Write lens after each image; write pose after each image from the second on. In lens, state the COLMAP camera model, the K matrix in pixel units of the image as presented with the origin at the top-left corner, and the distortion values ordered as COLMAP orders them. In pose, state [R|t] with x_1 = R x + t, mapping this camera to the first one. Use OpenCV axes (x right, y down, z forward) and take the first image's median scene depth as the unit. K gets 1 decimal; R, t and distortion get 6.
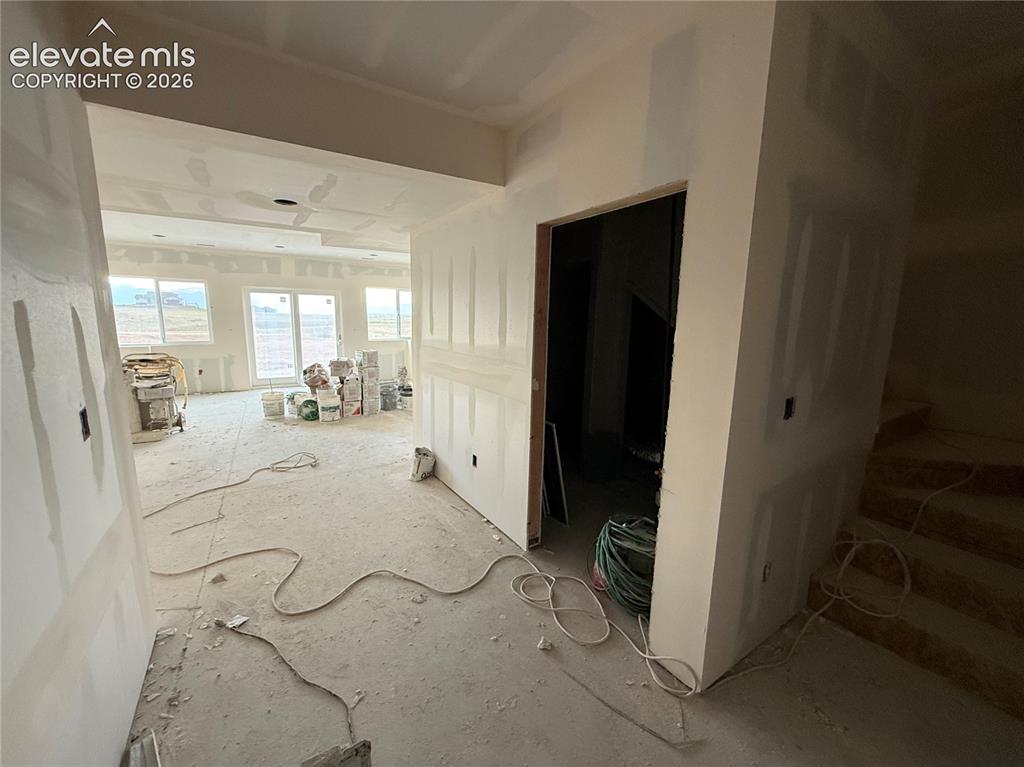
lens RADIAL K [[407.7, 0, 512.0], [0, 407.7, 383.5], [0, 0, 1]] dist [0.000448, 0.000529]
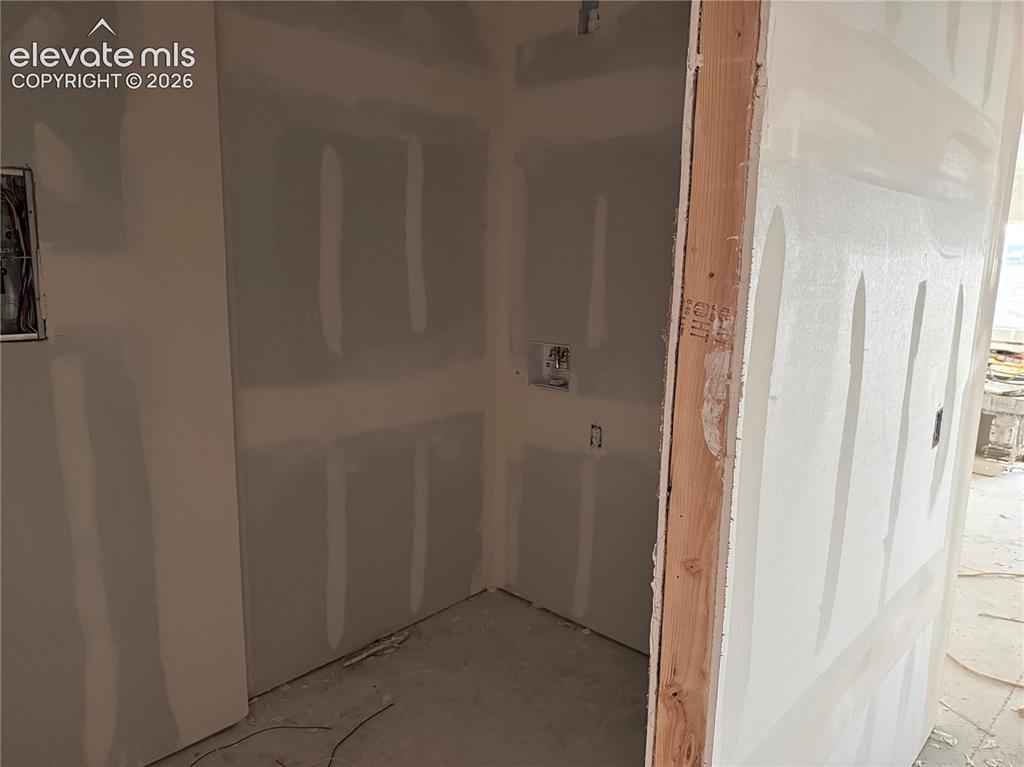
lens RADIAL K [[692.9, 0, 512.0], [0, 692.9, 383.5], [0, 0, 1]] dist [0.144299, -0.154725]
pose [[0.235881, 0.156934, -0.959027, 0.020891], [-0.178075, 0.977144, 0.116100, -0.000359], [0.955327, 0.143393, 0.258435, -0.037496]]
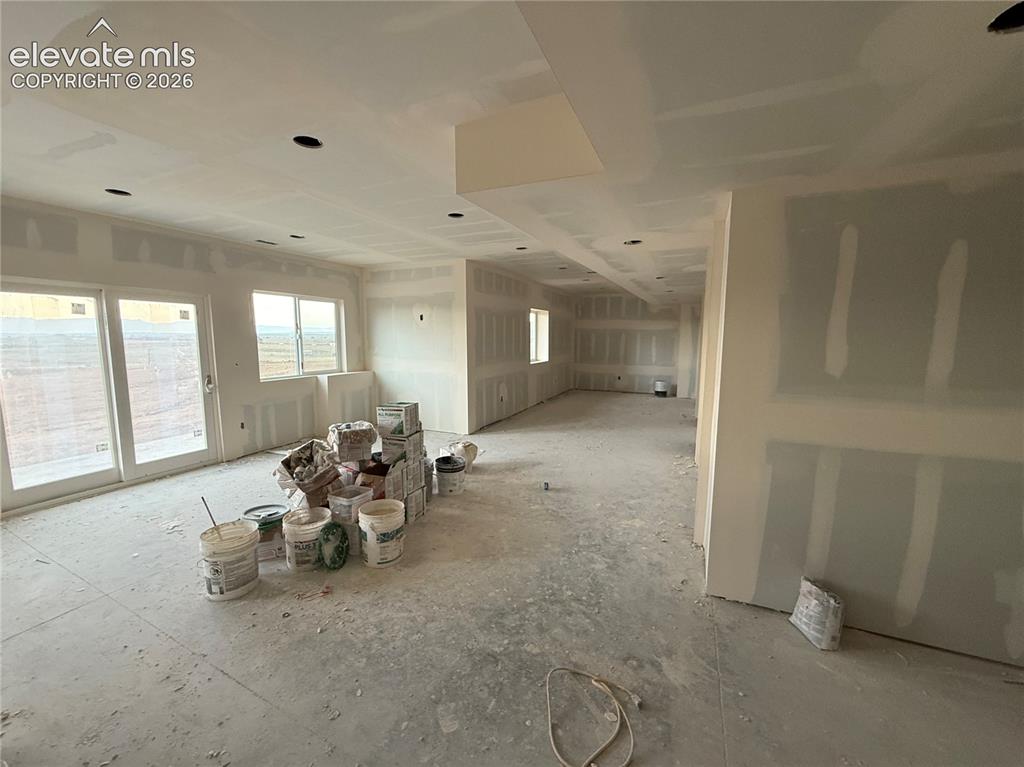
lens RADIAL K [[408.1, 0, 495.2], [0, 408.1, 382.2], [0, 0, 1]] dist [0.055001, 0.000112]
pose [[0.859626, -0.075993, 0.505240, -0.570538], [0.092244, 0.995711, -0.007181, -0.105567], [-0.502527, 0.052779, 0.862949, 0.481326]]
